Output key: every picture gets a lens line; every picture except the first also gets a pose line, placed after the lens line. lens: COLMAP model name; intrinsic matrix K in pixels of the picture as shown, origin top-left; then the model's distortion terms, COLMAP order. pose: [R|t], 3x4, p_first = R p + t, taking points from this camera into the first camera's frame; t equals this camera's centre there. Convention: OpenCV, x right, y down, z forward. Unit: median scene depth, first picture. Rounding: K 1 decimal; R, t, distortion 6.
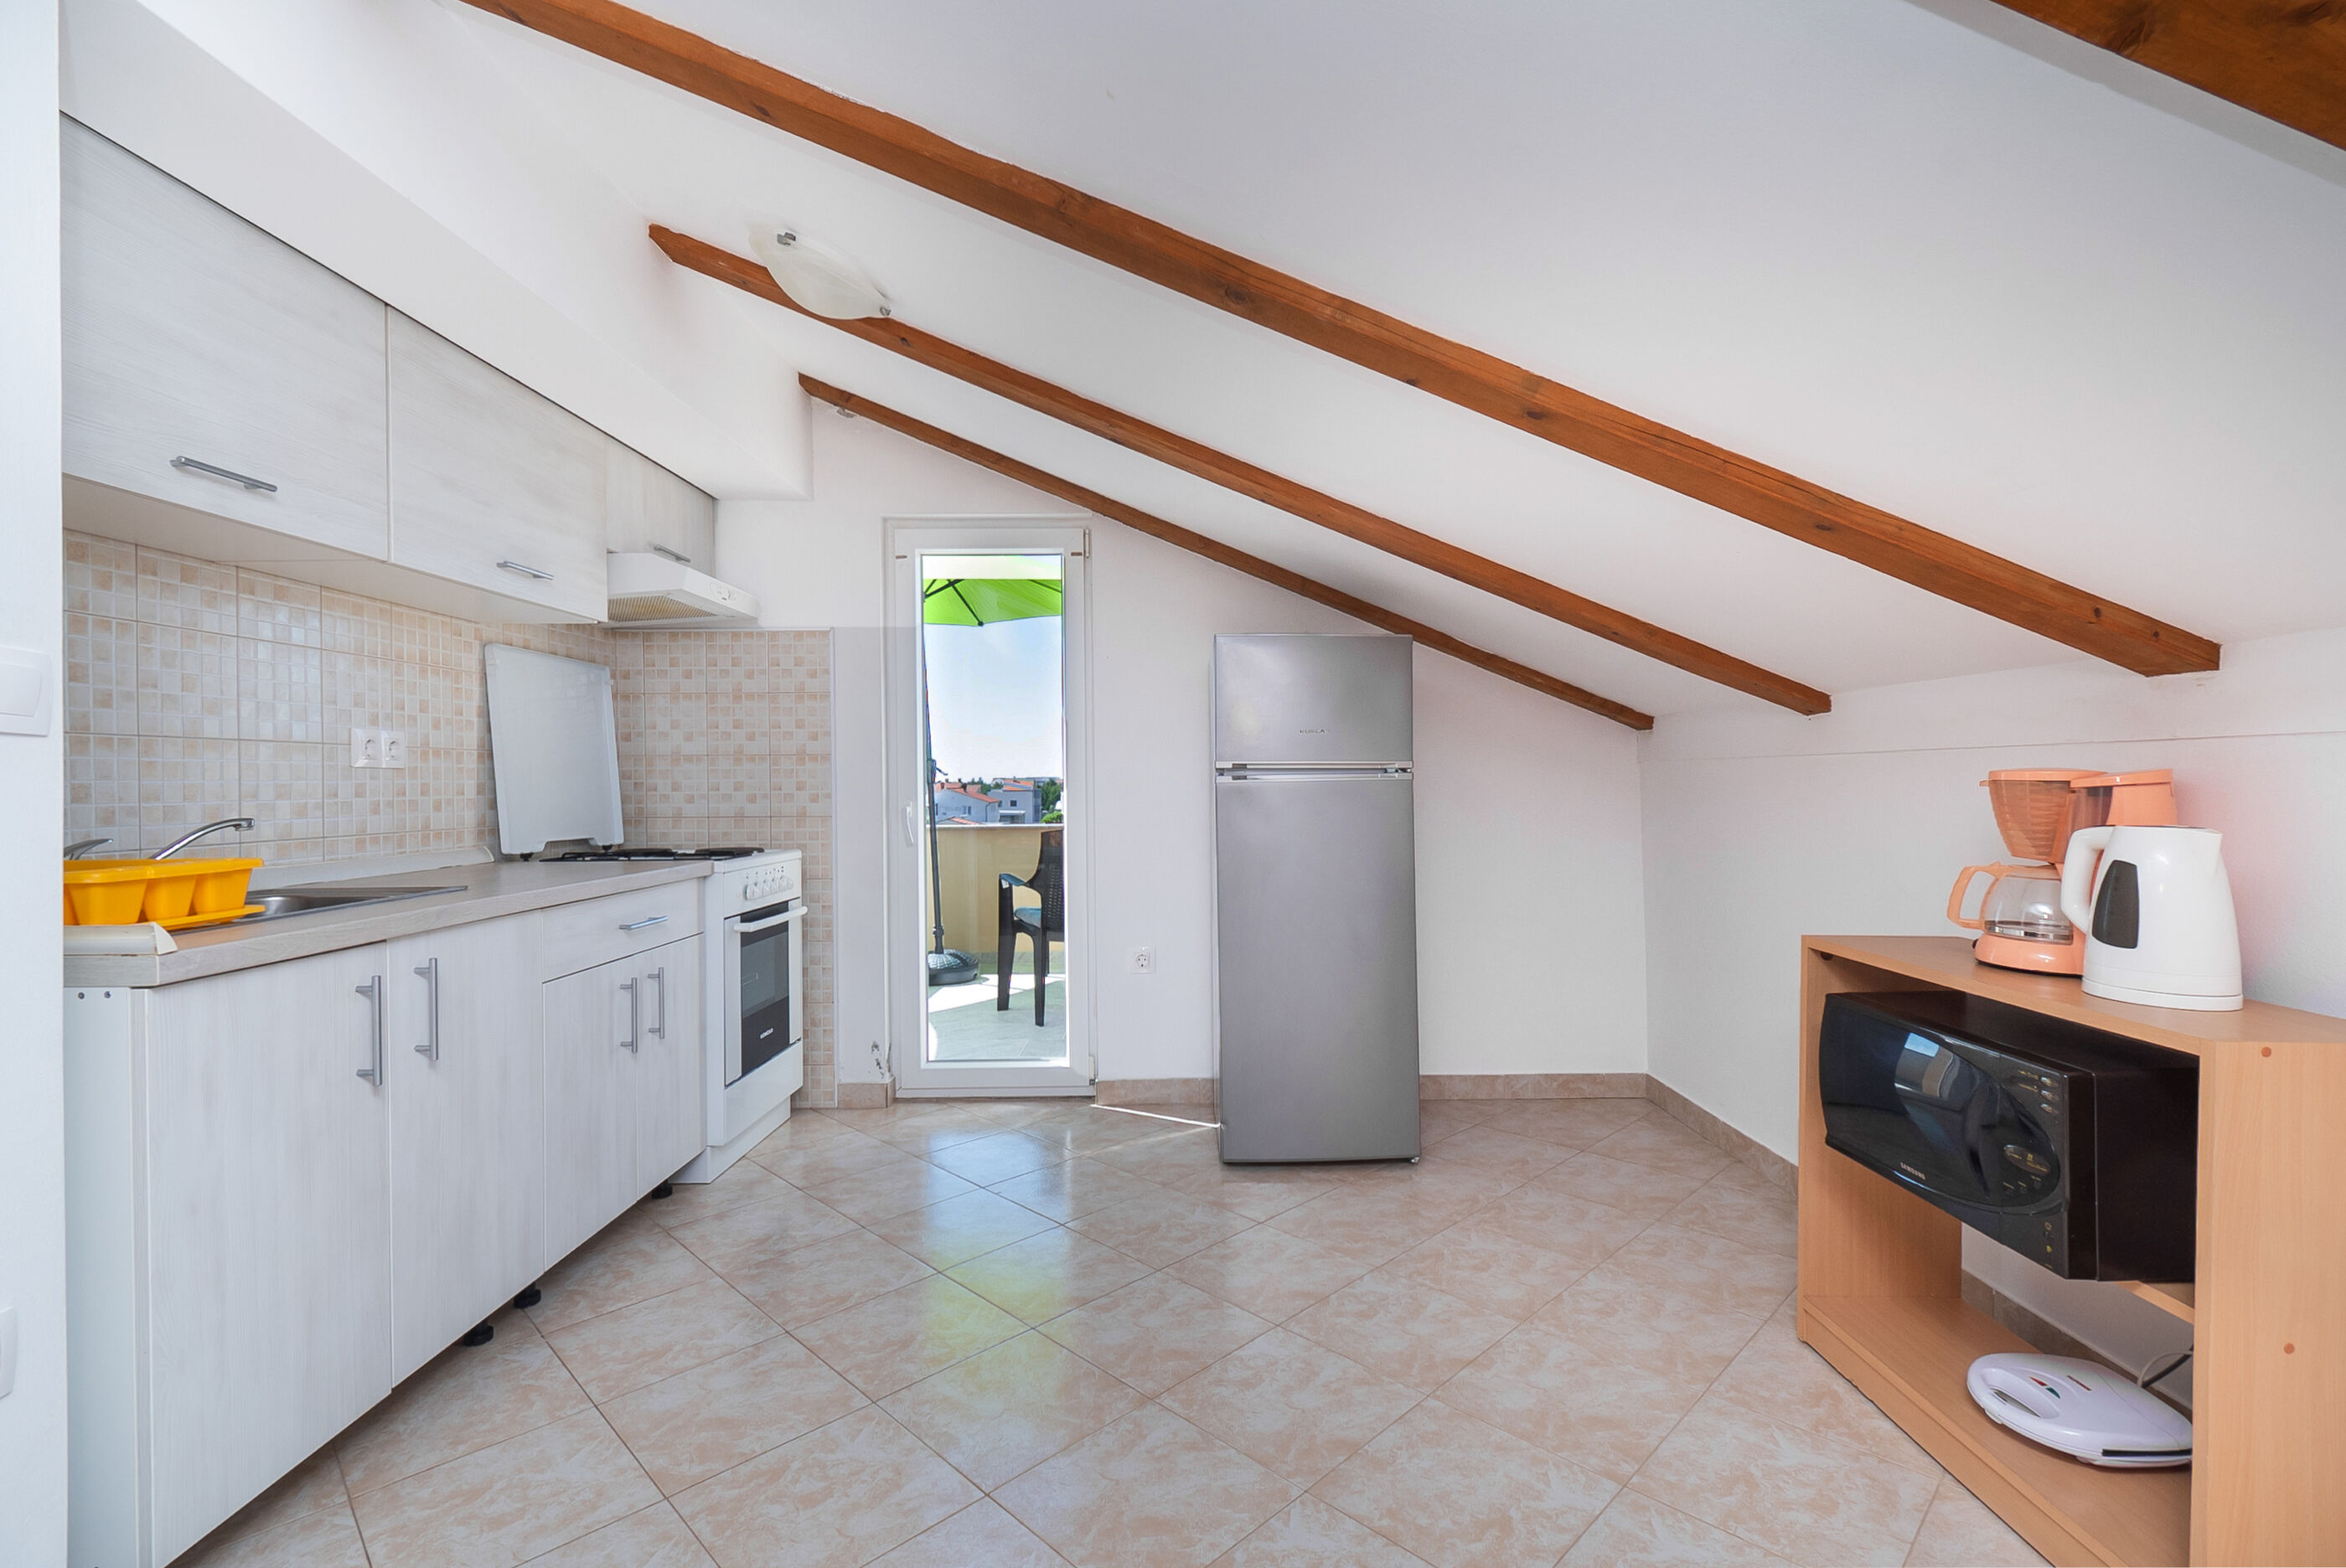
lens RADIAL K [[1083.1, 0, 1180.7], [0, 1083.1, 781.0], [0, 0, 1]] dist [-0.002093, -0.009708]
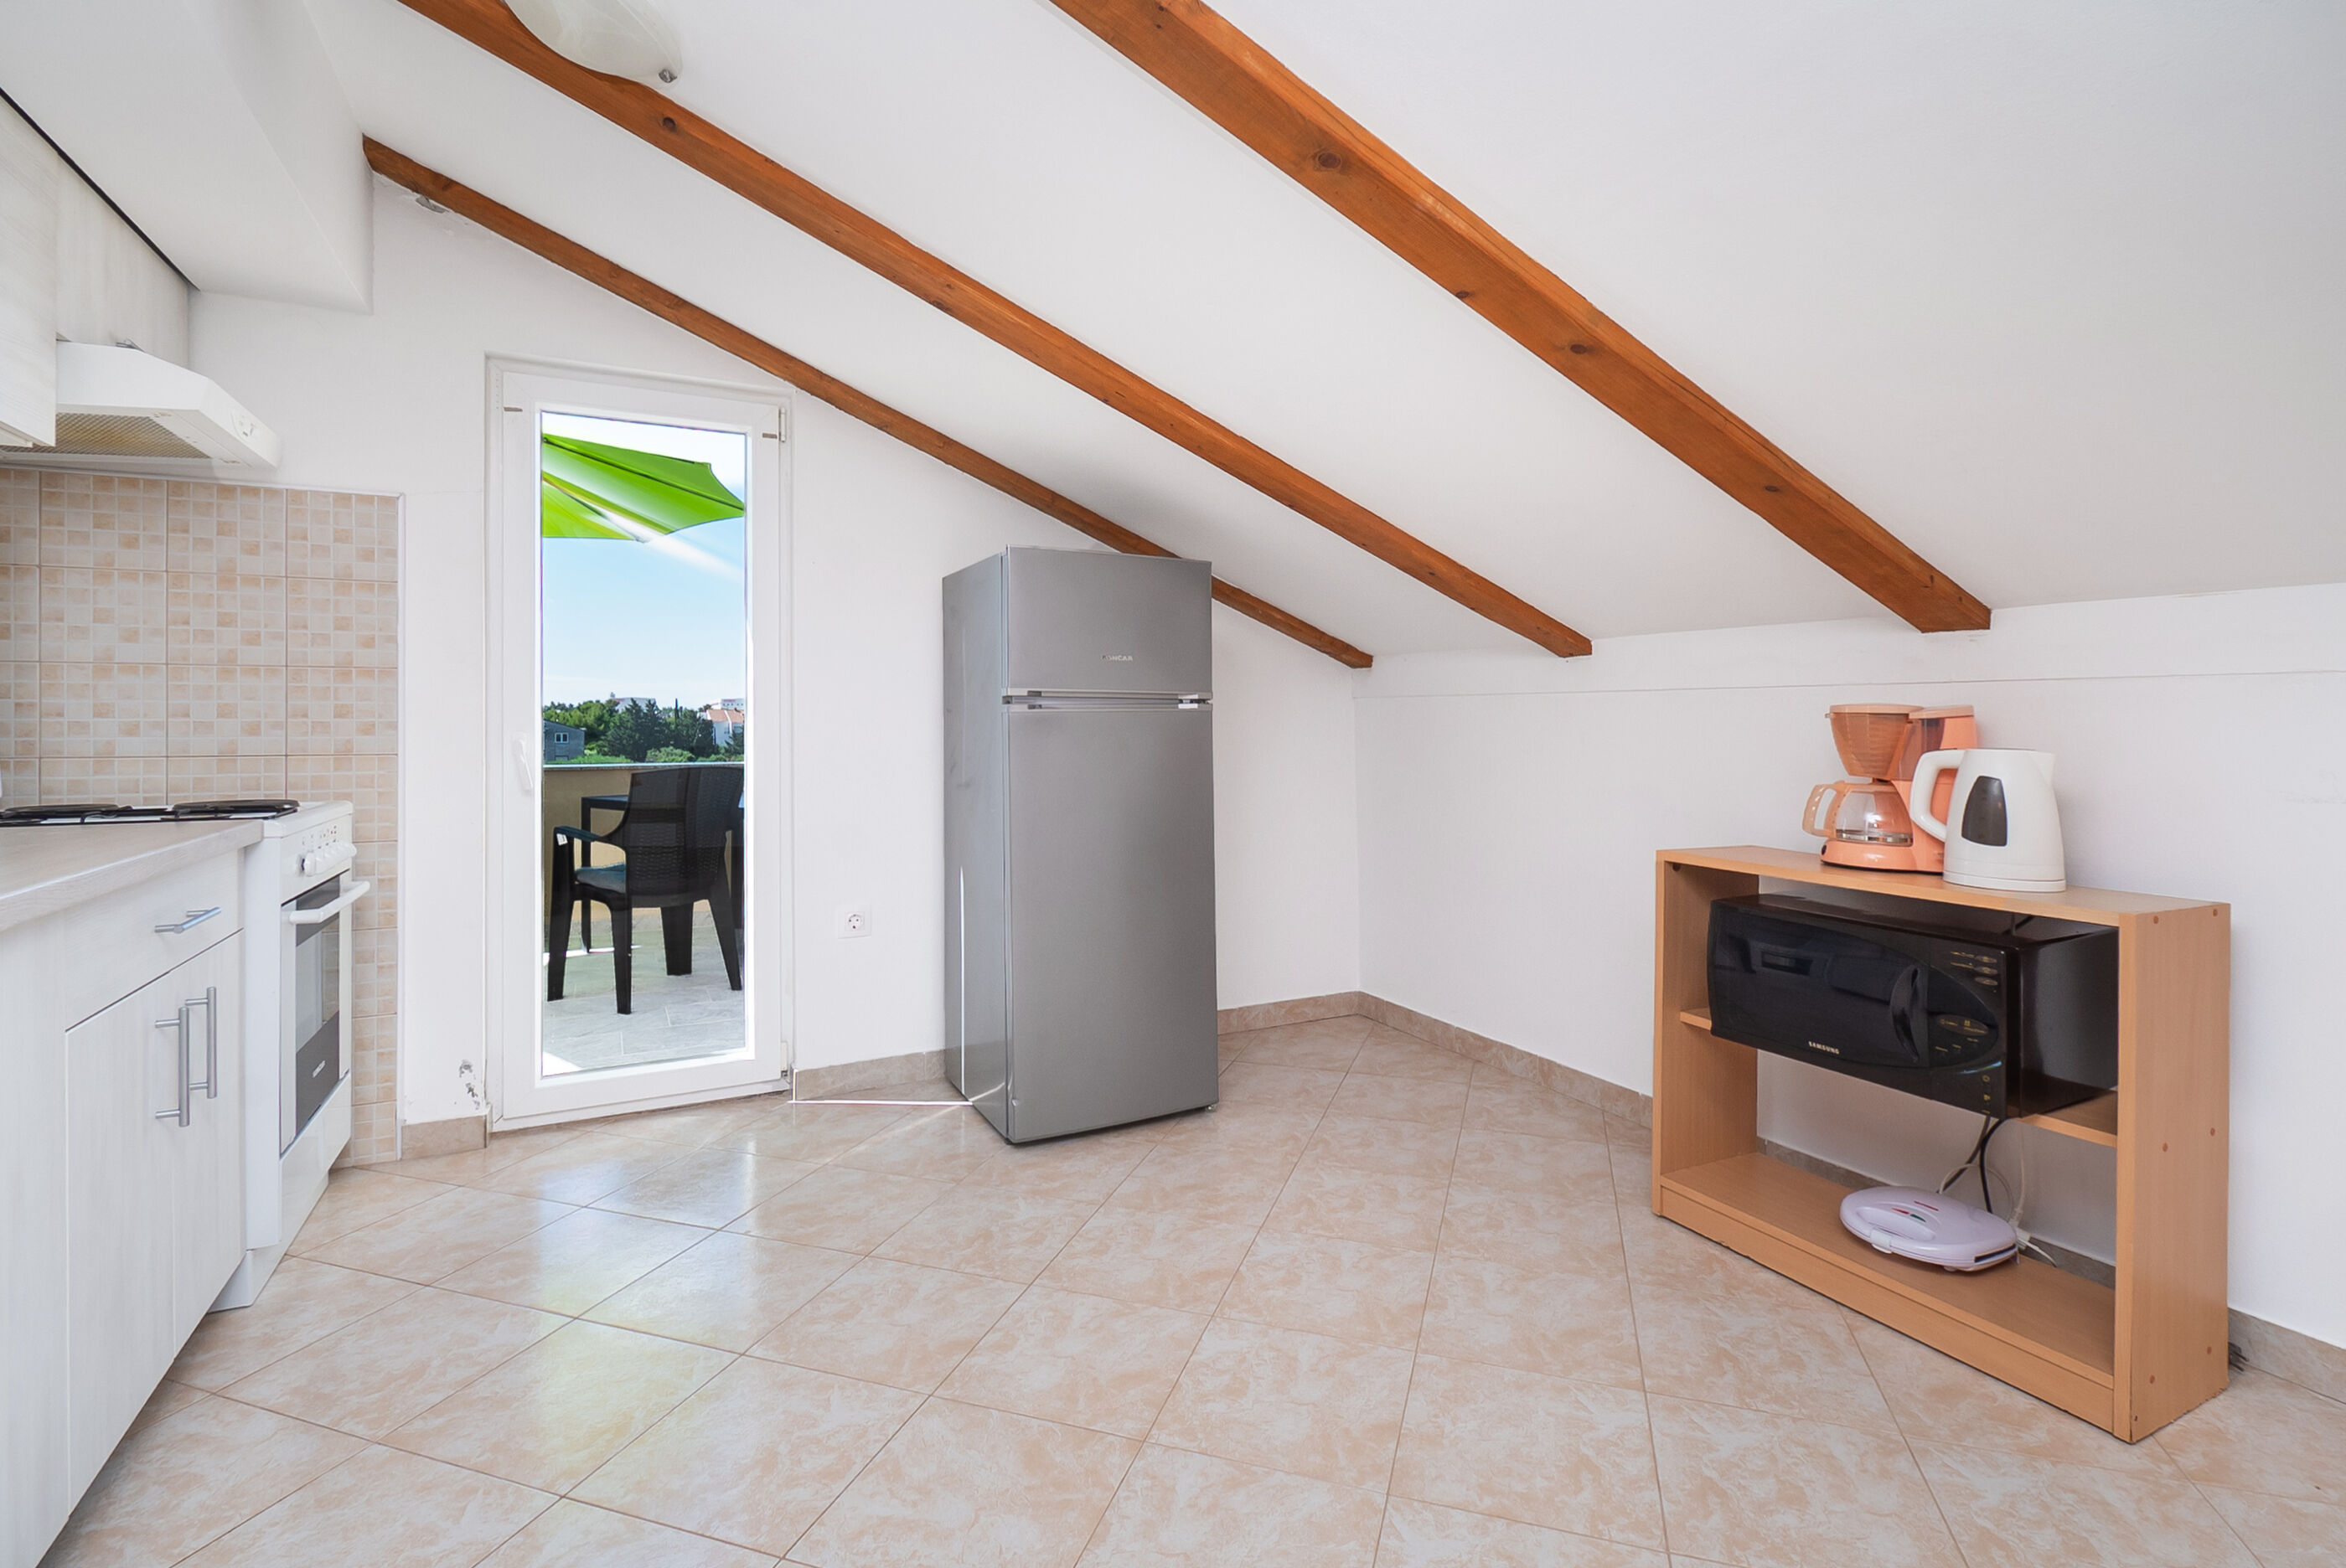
lens RADIAL K [[1094.5, 0, 1305.5], [0, 1094.5, 700.2], [0, 0, 1]] dist [0.004823, -0.008217]
pose [[0.884227, 0.015856, 0.466788, -0.154484], [-0.008607, 0.999807, -0.017658, 0.005398], [-0.466977, 0.011596, 0.884193, 0.088668]]
